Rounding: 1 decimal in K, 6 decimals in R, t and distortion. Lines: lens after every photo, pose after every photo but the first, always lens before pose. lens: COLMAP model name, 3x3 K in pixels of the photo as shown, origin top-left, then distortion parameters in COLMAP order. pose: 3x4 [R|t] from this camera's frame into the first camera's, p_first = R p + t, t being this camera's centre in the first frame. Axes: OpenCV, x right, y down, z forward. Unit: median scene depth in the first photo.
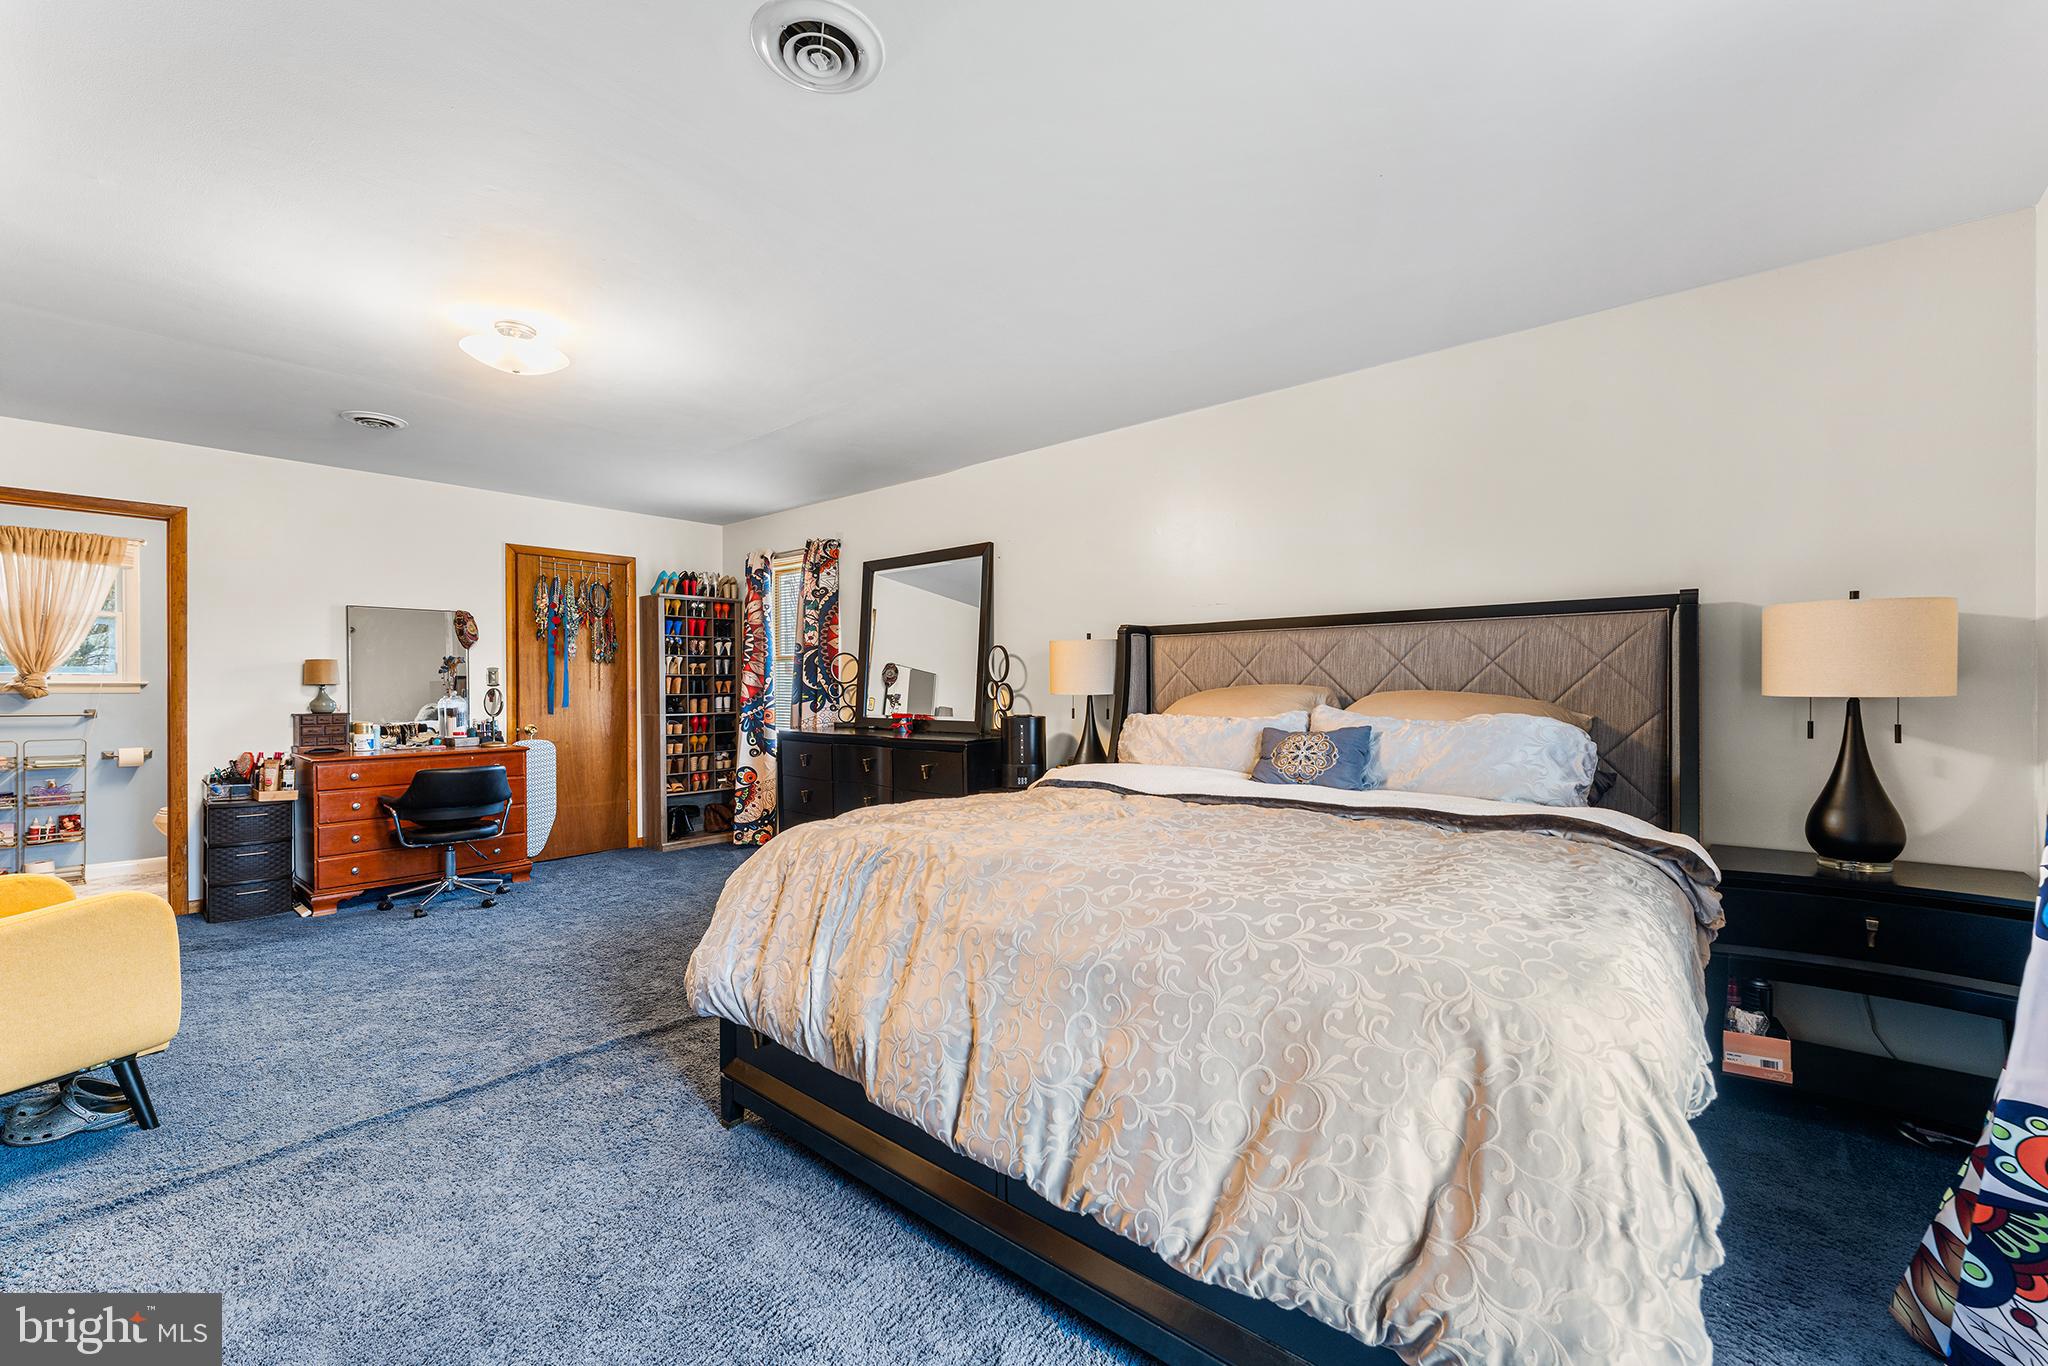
lens RADIAL K [[826.5, 0, 1023.4], [0, 826.5, 684.1], [0, 0, 1]] dist [-0.004029, 0.000156]
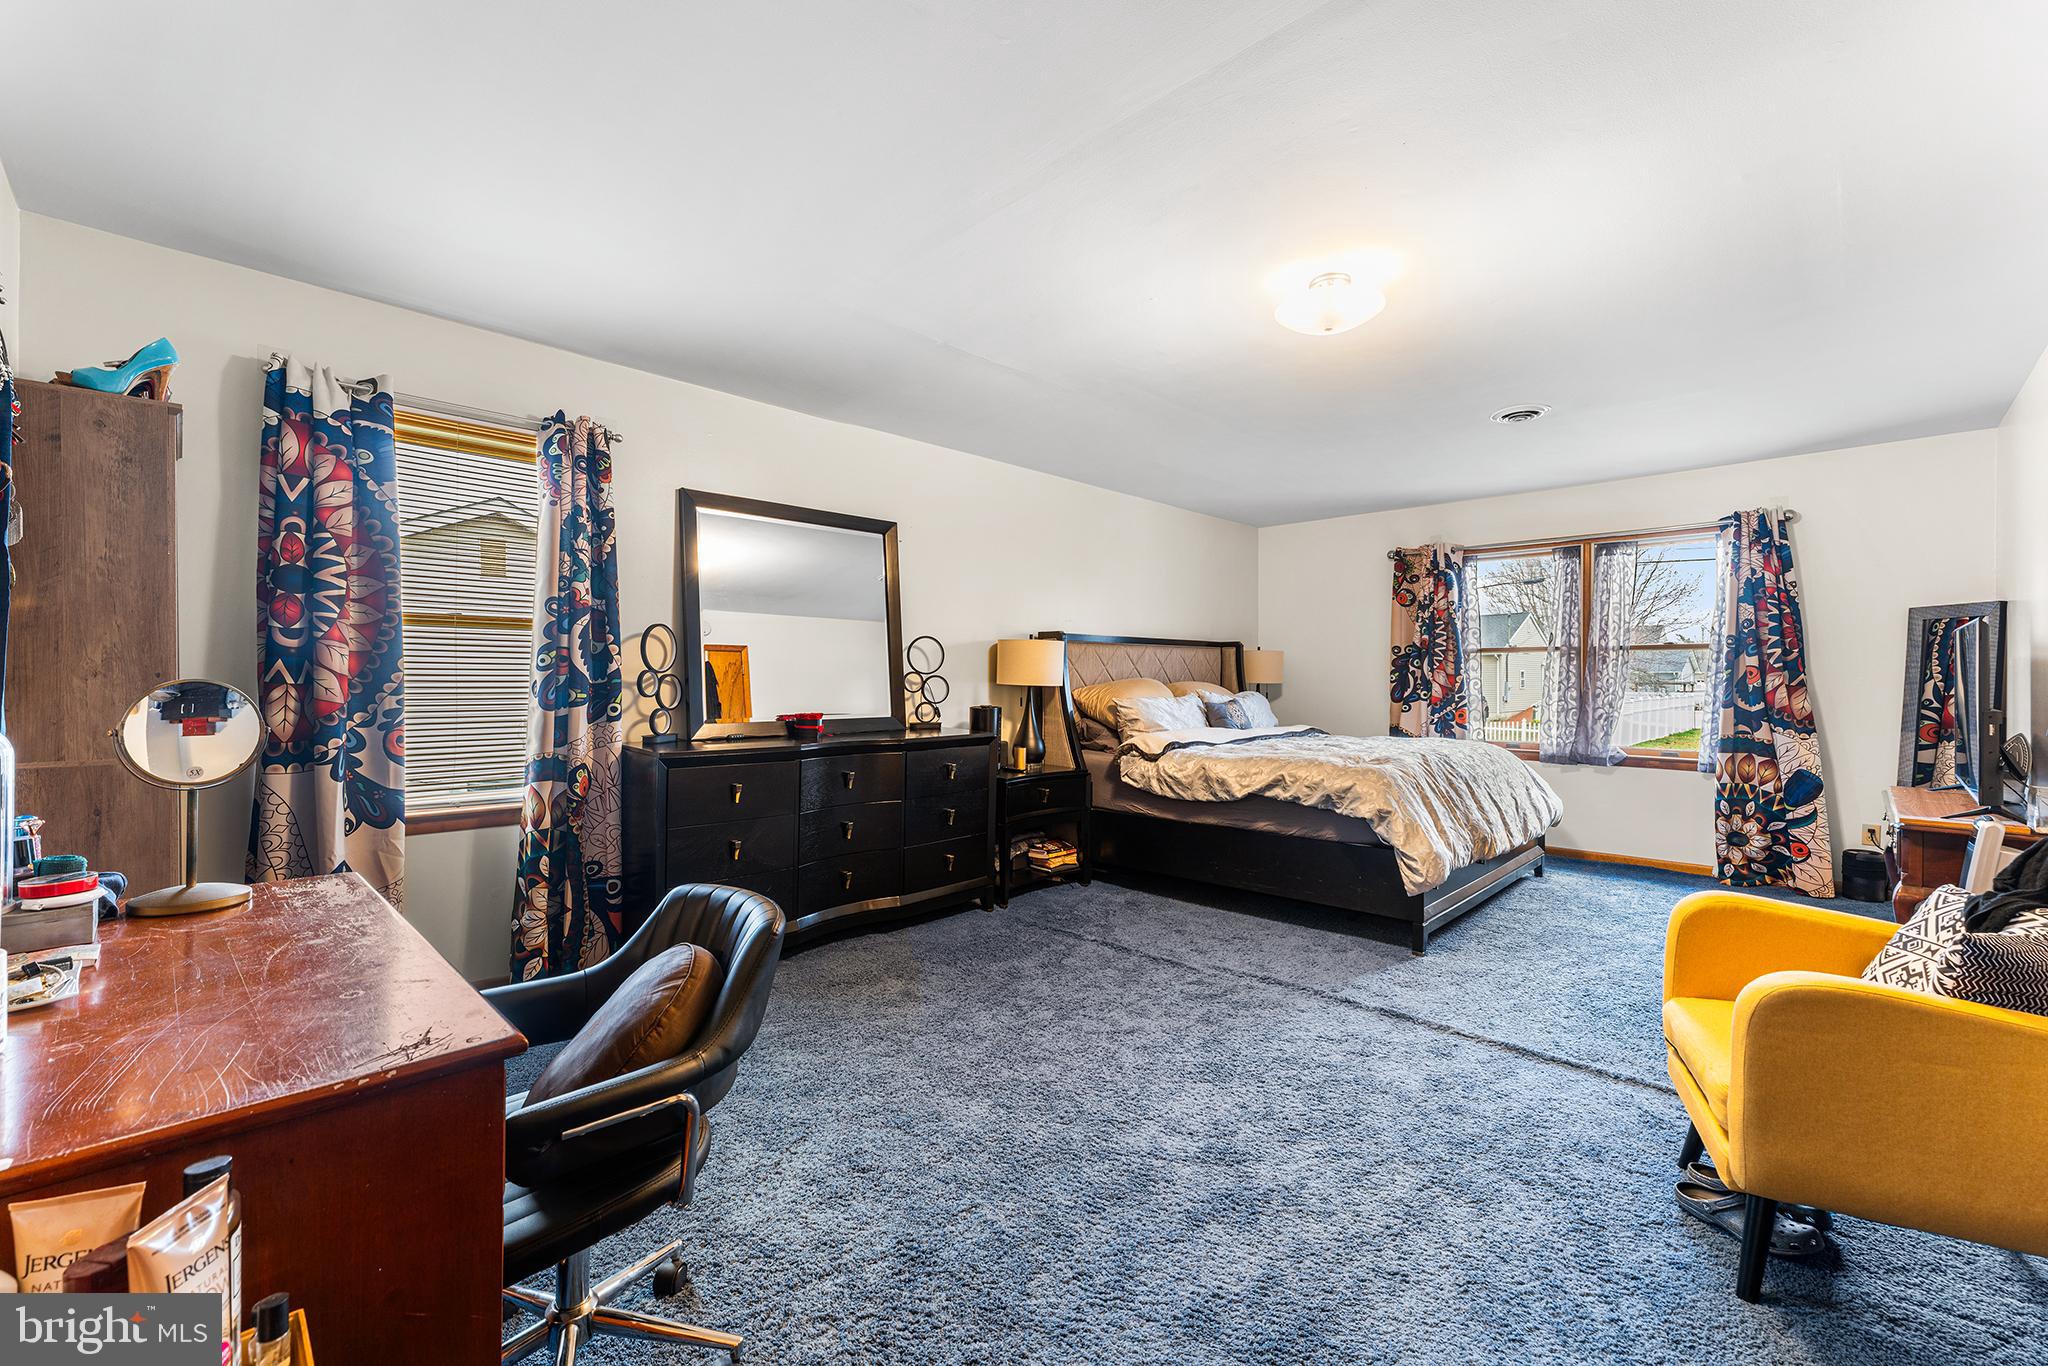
lens RADIAL K [[826.5, 0, 1028.7], [0, 826.5, 680.4], [0, 0, 1]] dist [-0.004029, 0.000156]
pose [[0.073454, -0.000859, 0.997298, -0.820111], [-0.007393, 0.999972, 0.001406, 0.002585], [-0.997271, -0.007477, 0.073446, 0.668015]]
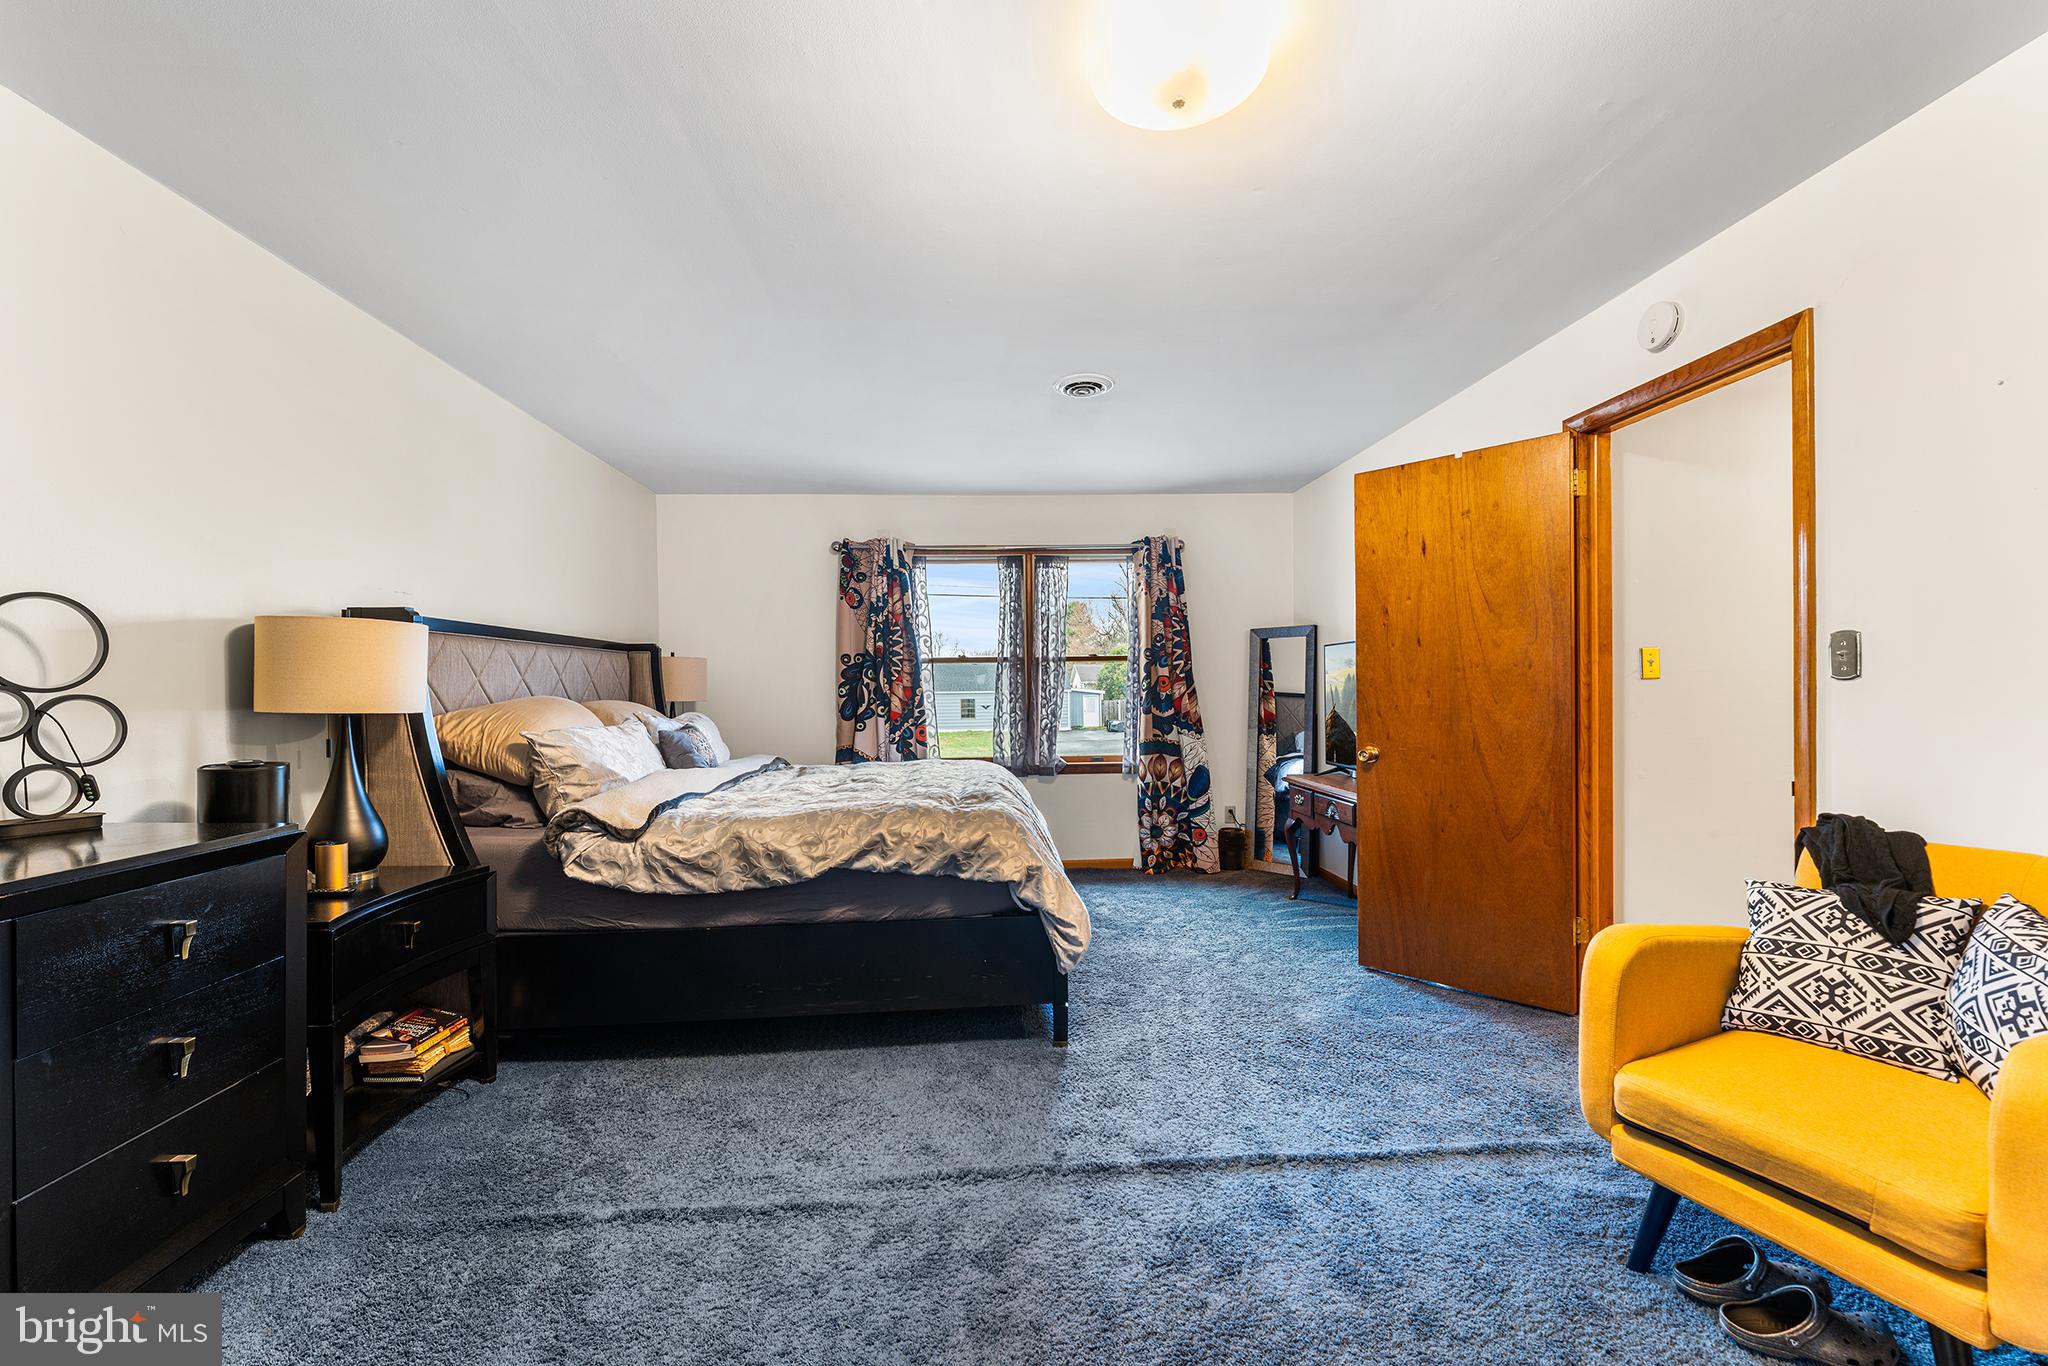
lens RADIAL K [[826.5, 0, 992.3], [0, 826.5, 703.9], [0, 0, 1]] dist [-0.004029, 0.000156]
pose [[-0.683883, 0.002820, 0.729587, -0.464938], [0.013271, 0.999875, 0.008575, 0.005021], [-0.729471, 0.015547, -0.683835, 0.787043]]
